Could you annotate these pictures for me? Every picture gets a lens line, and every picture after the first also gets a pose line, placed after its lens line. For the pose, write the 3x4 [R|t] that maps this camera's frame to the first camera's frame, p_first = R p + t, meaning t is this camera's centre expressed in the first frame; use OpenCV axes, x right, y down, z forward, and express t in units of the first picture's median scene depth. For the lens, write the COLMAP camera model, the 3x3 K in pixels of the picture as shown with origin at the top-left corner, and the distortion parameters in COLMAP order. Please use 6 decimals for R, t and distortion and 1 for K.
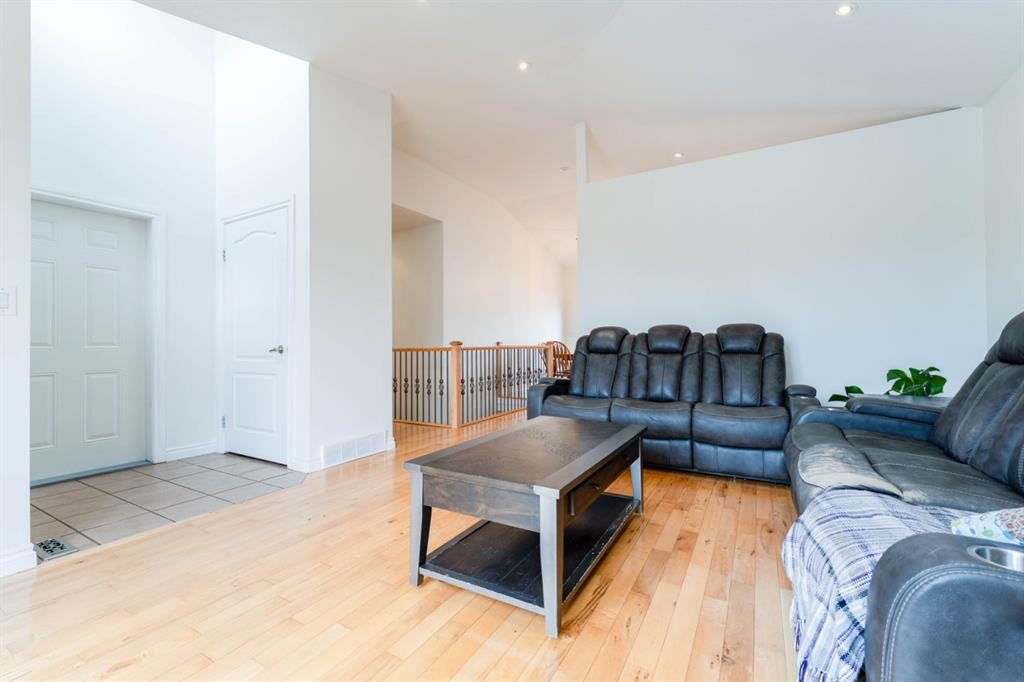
lens RADIAL K [[426.1, 0, 513.9], [0, 426.1, 341.3], [0, 0, 1]] dist [0.002360, 0.000118]
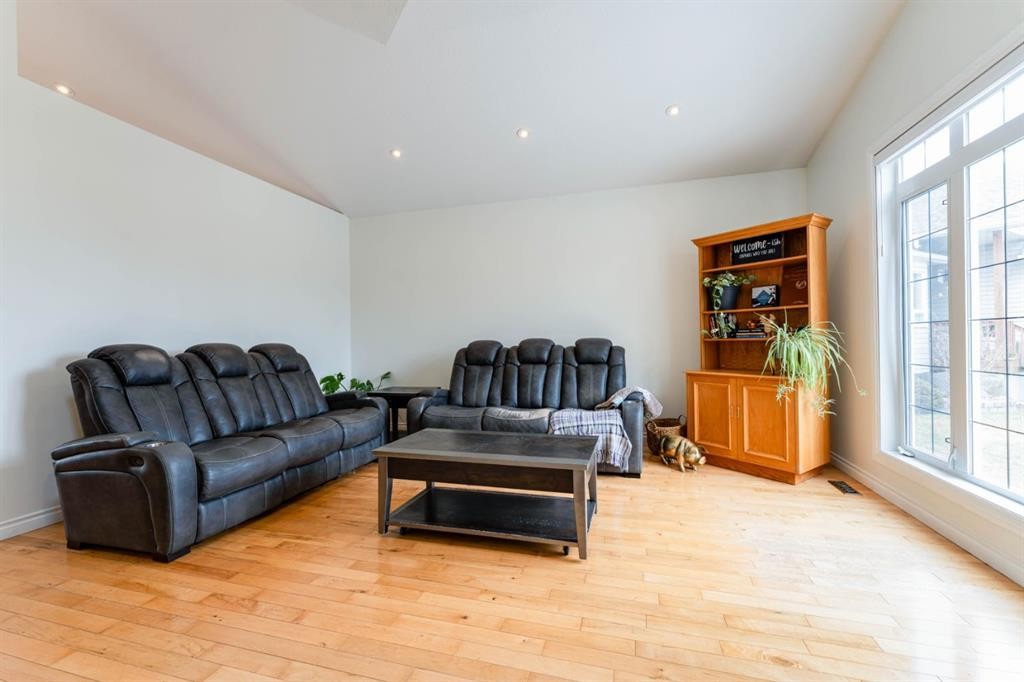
lens RADIAL K [[426.1, 0, 513.9], [0, 426.1, 341.3], [0, 0, 1]] dist [0.002360, 0.000118]
pose [[-0.229364, 0.009816, 0.973291, -0.690467], [0.012648, 0.999895, -0.007104, -0.034002], [-0.973259, 0.010681, -0.229464, 0.720322]]
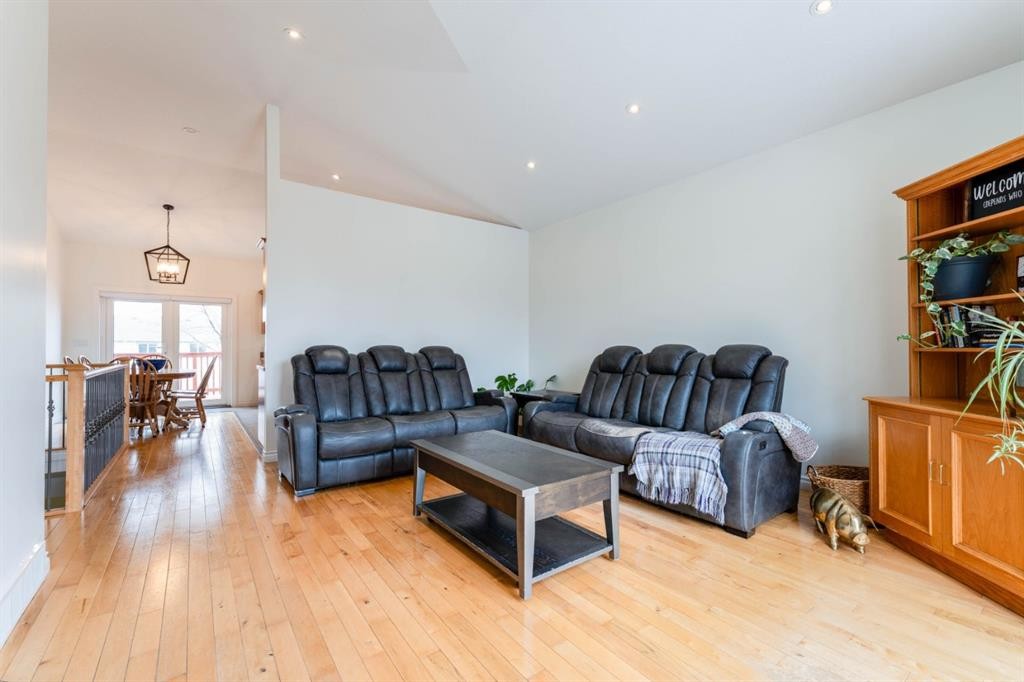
lens RADIAL K [[430.6, 0, 516.0], [0, 430.6, 345.6], [0, 0, 1]] dist [0.000785, -0.000181]
pose [[0.401906, 0.011316, 0.915611, -0.614316], [-0.006742, 0.999933, -0.009398, -0.034884], [-0.915656, -0.002396, 0.401956, 0.279616]]
